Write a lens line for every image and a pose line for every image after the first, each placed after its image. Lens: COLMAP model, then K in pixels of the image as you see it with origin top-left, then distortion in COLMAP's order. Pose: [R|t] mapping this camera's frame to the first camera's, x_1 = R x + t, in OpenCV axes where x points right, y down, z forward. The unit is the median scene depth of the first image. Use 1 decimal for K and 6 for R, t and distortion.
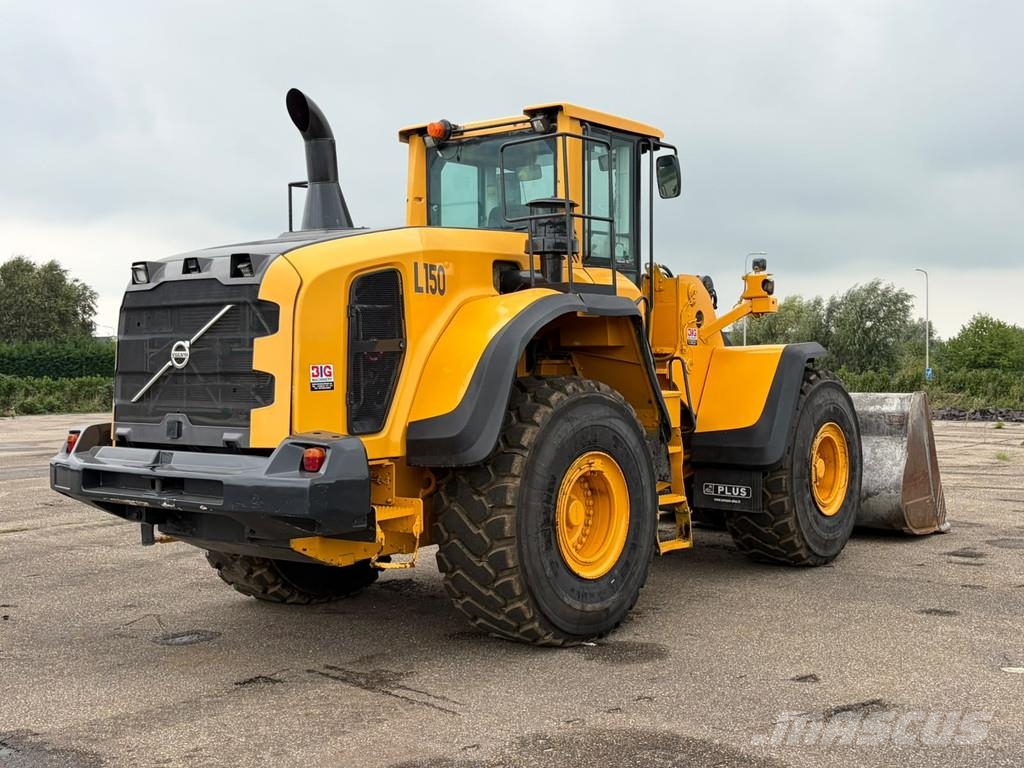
lens RADIAL K [[1216.1, 0, 517.9], [0, 1216.1, 384.2], [0, 0, 1]] dist [0.099697, 0.000000]
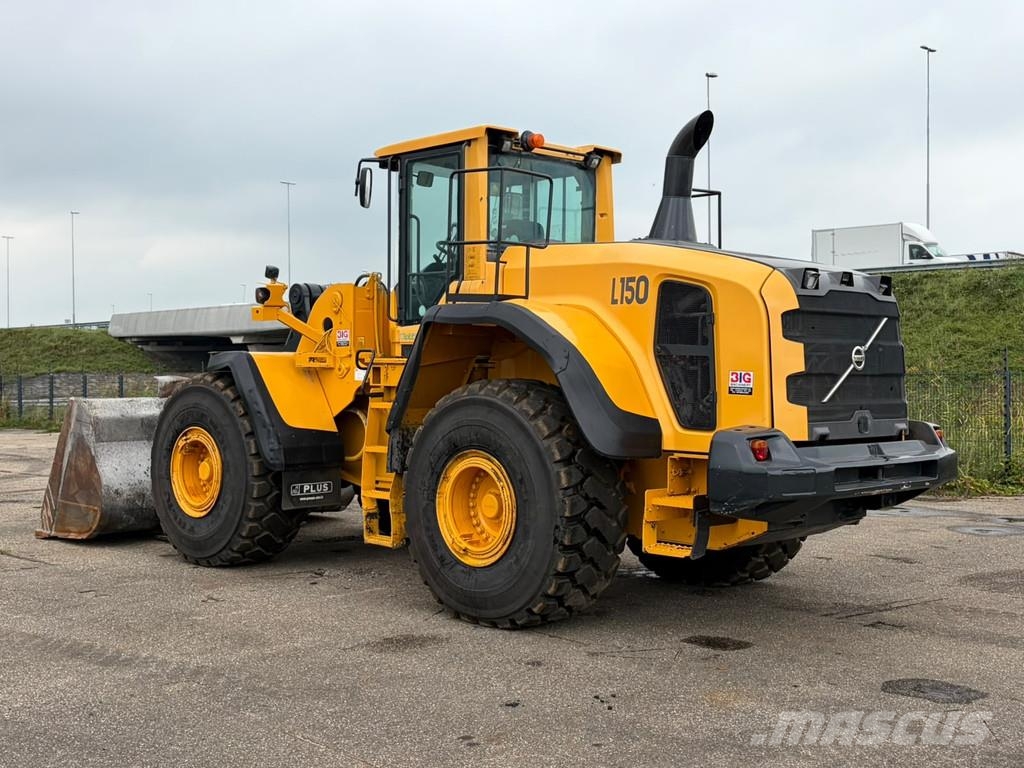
lens RADIAL K [[1216.1, 0, 493.6], [0, 1216.1, 374.2], [0, 0, 1]] dist [0.099697, 0.000000]
pose [[0.147682, 0.000554, 0.989035, -1.357869], [0.014657, 0.999889, -0.002749, -0.010576], [-0.988926, 0.014903, 0.147658, 1.099228]]
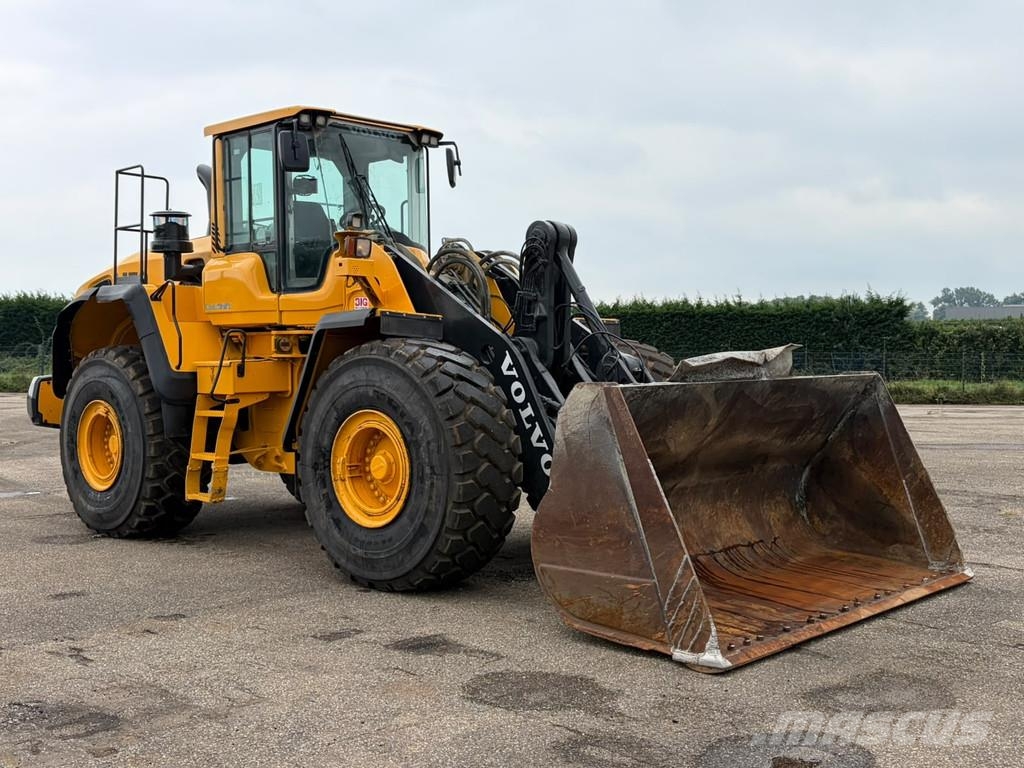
lens RADIAL K [[1205.5, 0, 513.0], [0, 1205.5, 387.1], [0, 0, 1]] dist [0.074042, 0.000000]
pose [[-0.098768, 0.041605, -0.994240, 1.408475], [-0.010899, 0.999020, 0.042888, -0.024722], [0.995051, 0.015073, -0.098217, 1.625593]]
